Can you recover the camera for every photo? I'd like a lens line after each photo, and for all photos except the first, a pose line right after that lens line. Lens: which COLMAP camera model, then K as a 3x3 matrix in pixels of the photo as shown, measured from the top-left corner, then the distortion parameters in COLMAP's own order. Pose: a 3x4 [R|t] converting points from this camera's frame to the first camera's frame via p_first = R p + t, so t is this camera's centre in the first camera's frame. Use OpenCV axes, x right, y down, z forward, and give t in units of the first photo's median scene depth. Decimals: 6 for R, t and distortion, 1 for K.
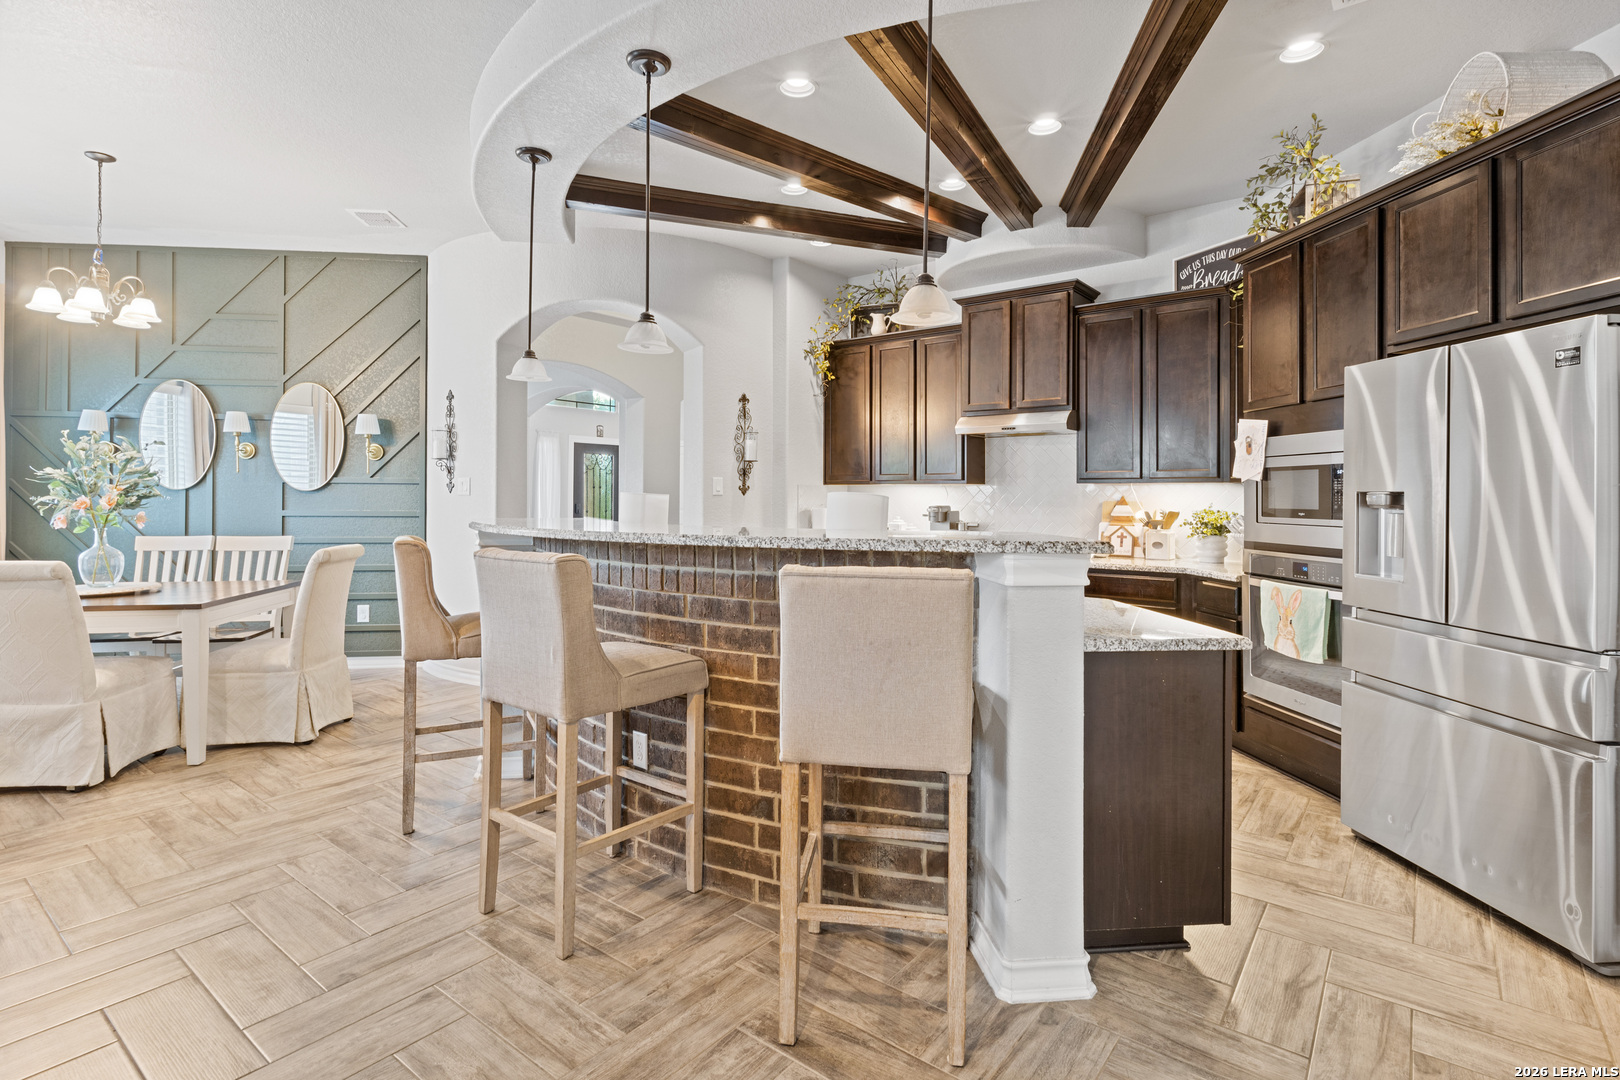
lens RADIAL K [[789.1, 0, 814.9], [0, 789.1, 496.4], [0, 0, 1]] dist [0.002608, 0.000460]
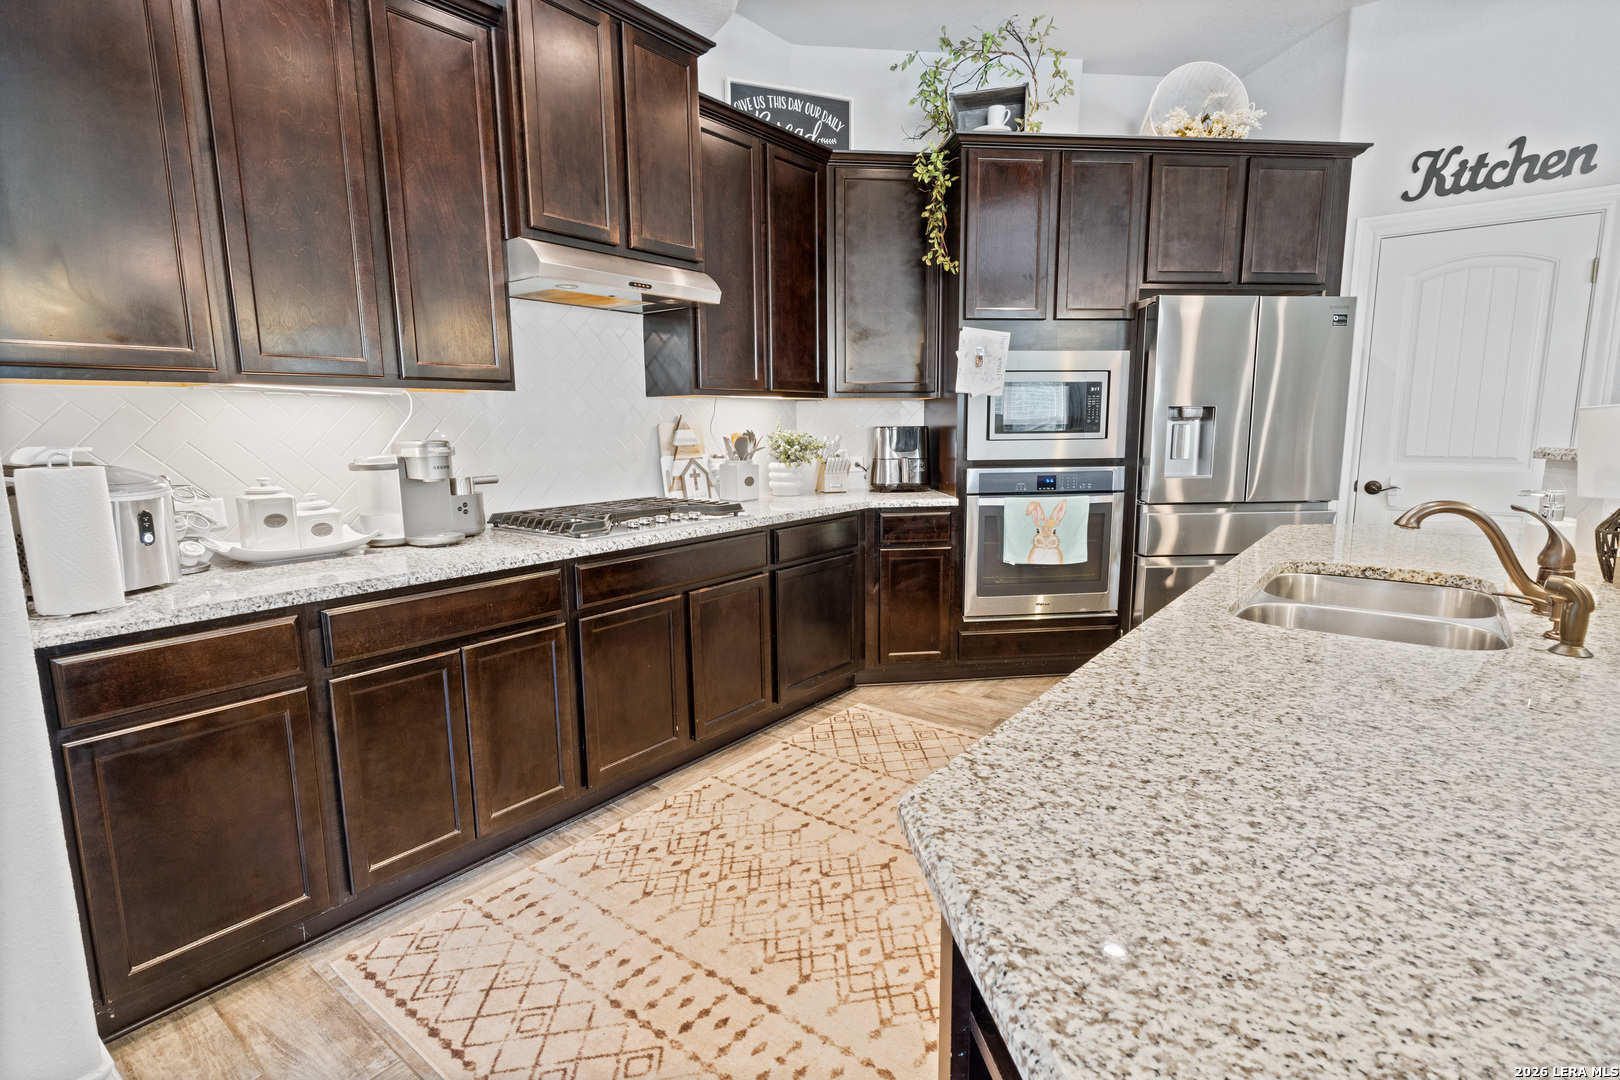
lens RADIAL K [[789.8, 0, 816.9], [0, 789.8, 542.5], [0, 0, 1]] dist [0.002031, 0.000240]
pose [[0.003308, -0.157976, 0.987437, -0.303231], [0.011667, 0.987382, 0.157928, 0.001312], [-0.999926, 0.010998, 0.005109, 0.888864]]
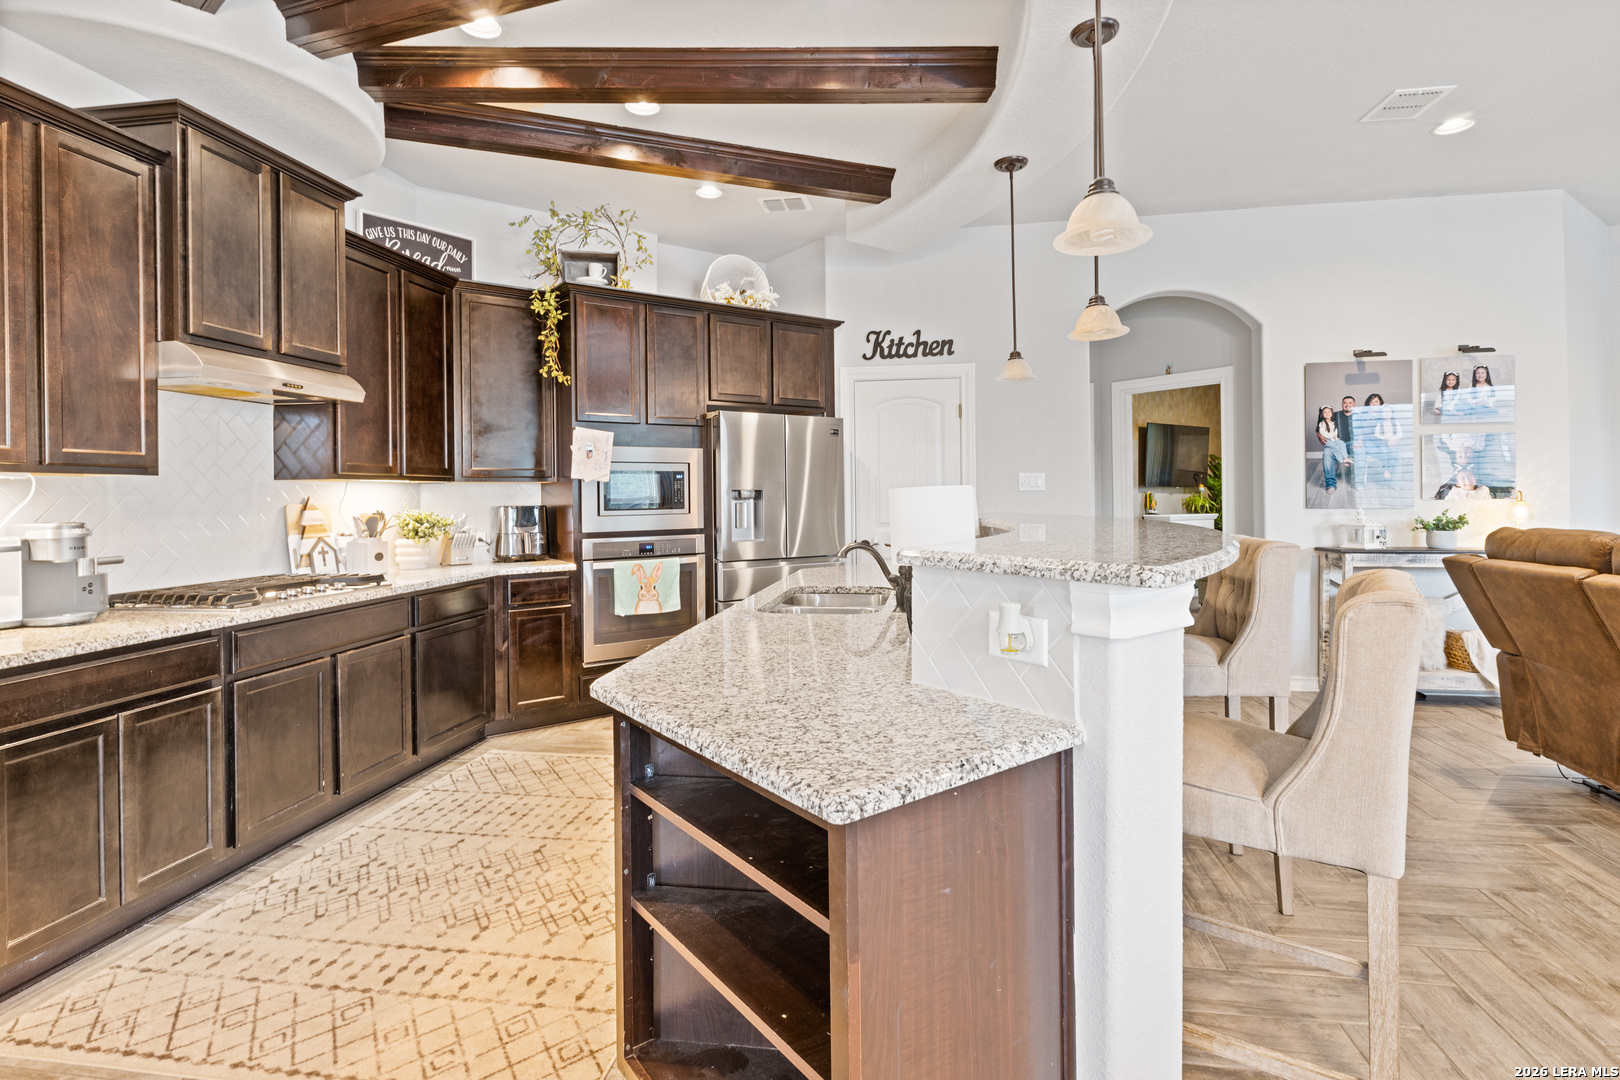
lens RADIAL K [[789.1, 0, 814.9], [0, 789.1, 496.4], [0, 0, 1]] dist [0.002608, 0.000460]
pose [[-0.475243, -0.001672, 0.879853, -0.479154], [0.010950, 0.999910, 0.007815, -0.001947], [-0.879787, 0.013348, -0.475182, 0.944344]]
